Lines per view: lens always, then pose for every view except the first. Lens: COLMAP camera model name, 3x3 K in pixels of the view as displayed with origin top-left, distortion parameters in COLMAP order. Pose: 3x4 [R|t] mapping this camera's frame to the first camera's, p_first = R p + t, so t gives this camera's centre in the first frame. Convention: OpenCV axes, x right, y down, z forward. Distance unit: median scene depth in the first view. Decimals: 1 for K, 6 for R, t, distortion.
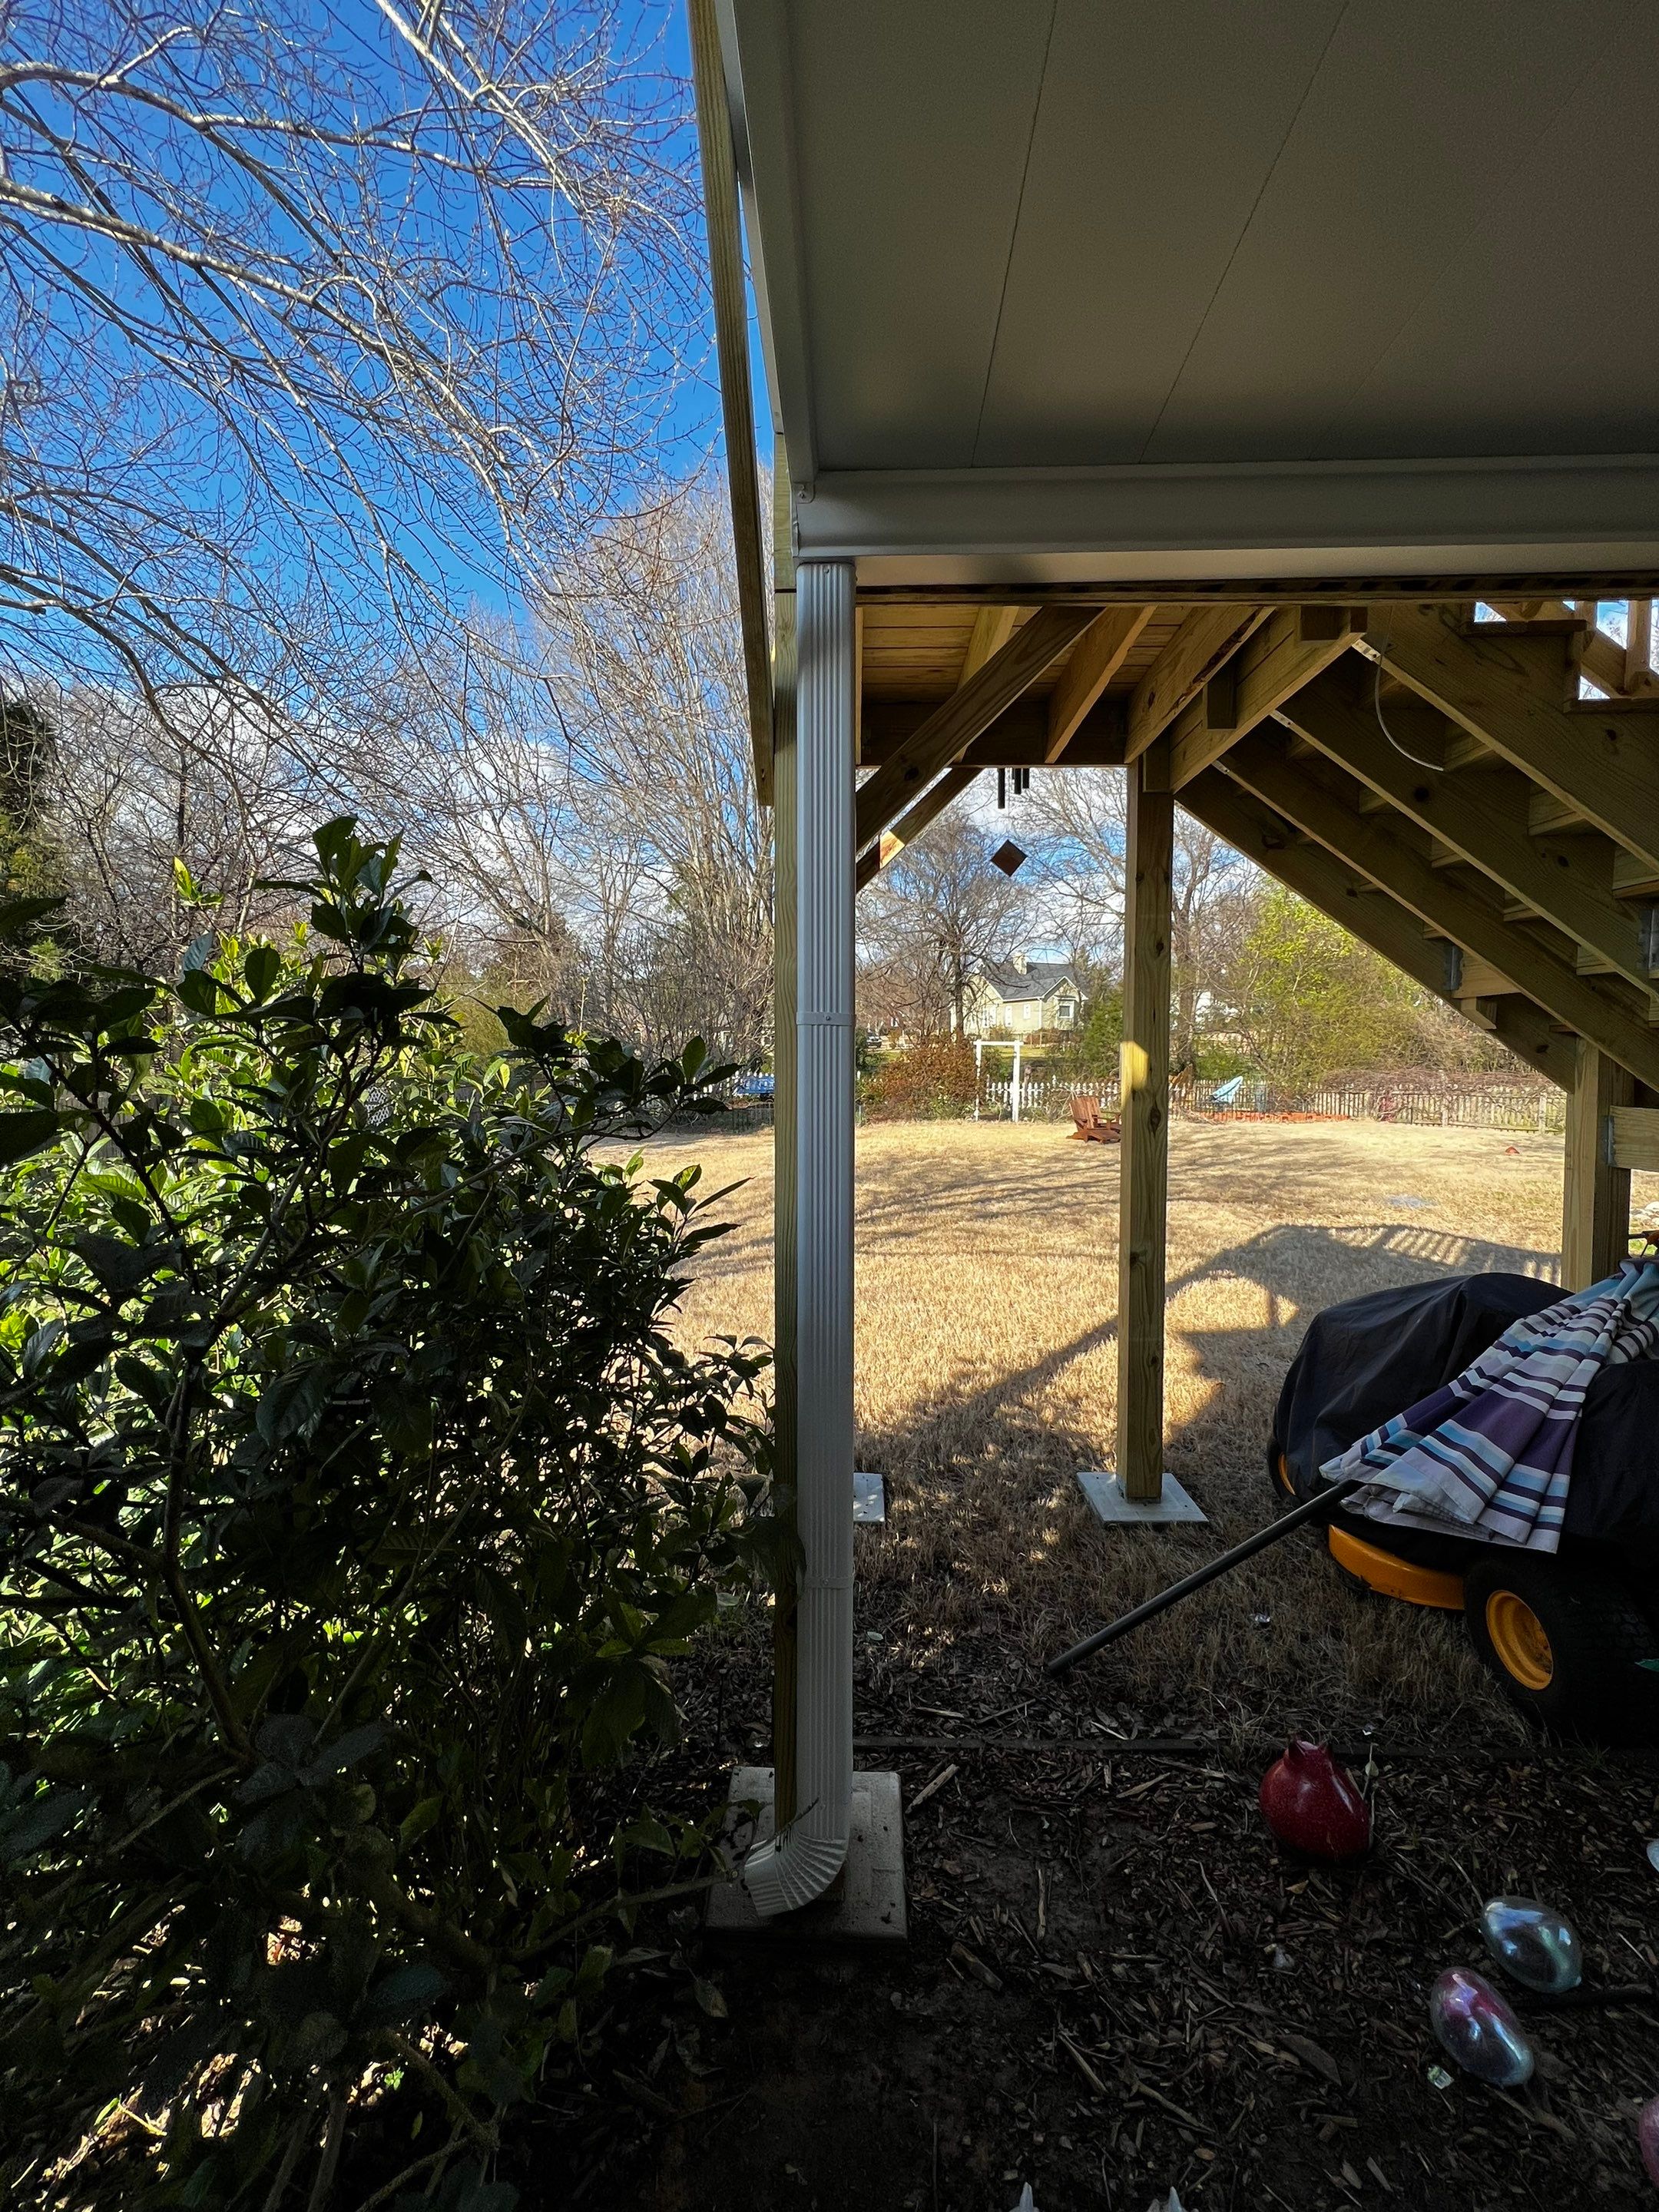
lens RADIAL K [[879.7, 0, 827.5], [0, 879.7, 1111.2], [0, 0, 1]] dist [0.001987, -0.000067]
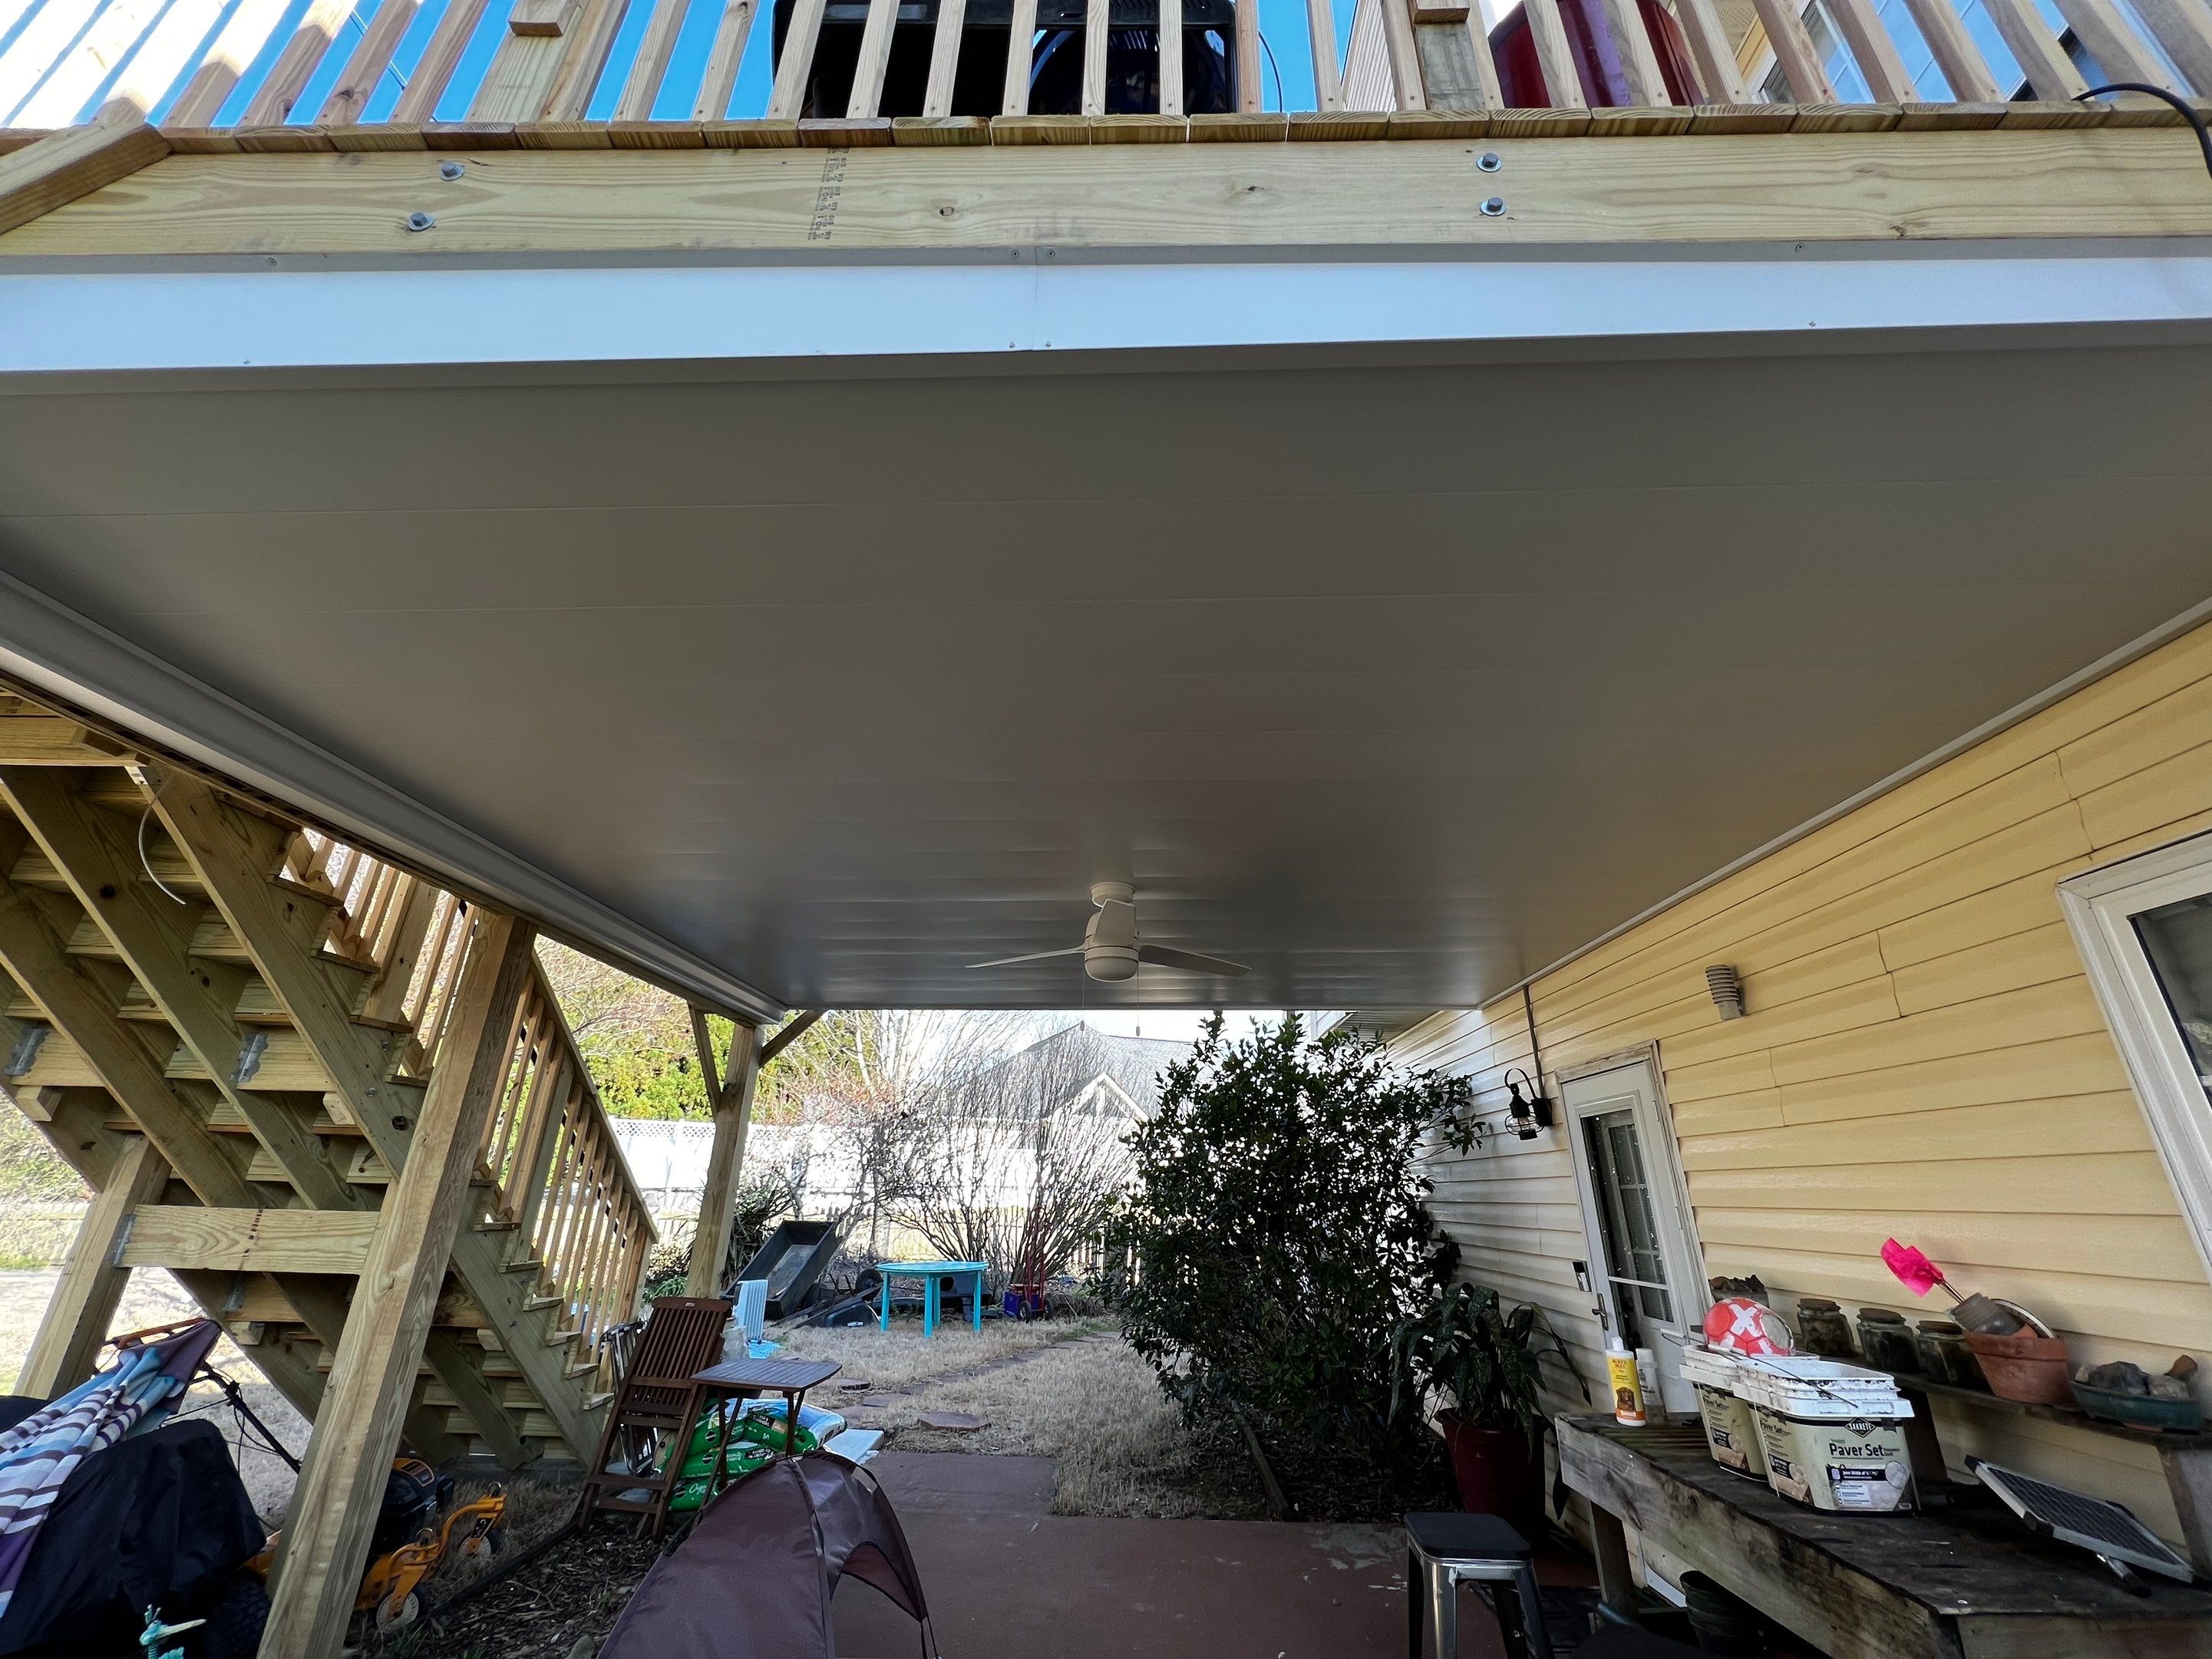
lens RADIAL K [[879.6, 0, 1110.4], [0, 879.6, 839.1], [0, 0, 1]] dist [0.001987, -0.000067]
pose [[-0.017217, 0.377107, 0.926010, -0.398448], [0.041088, 0.925632, -0.376189, 0.046743], [-0.999007, 0.031571, -0.031431, -0.224327]]
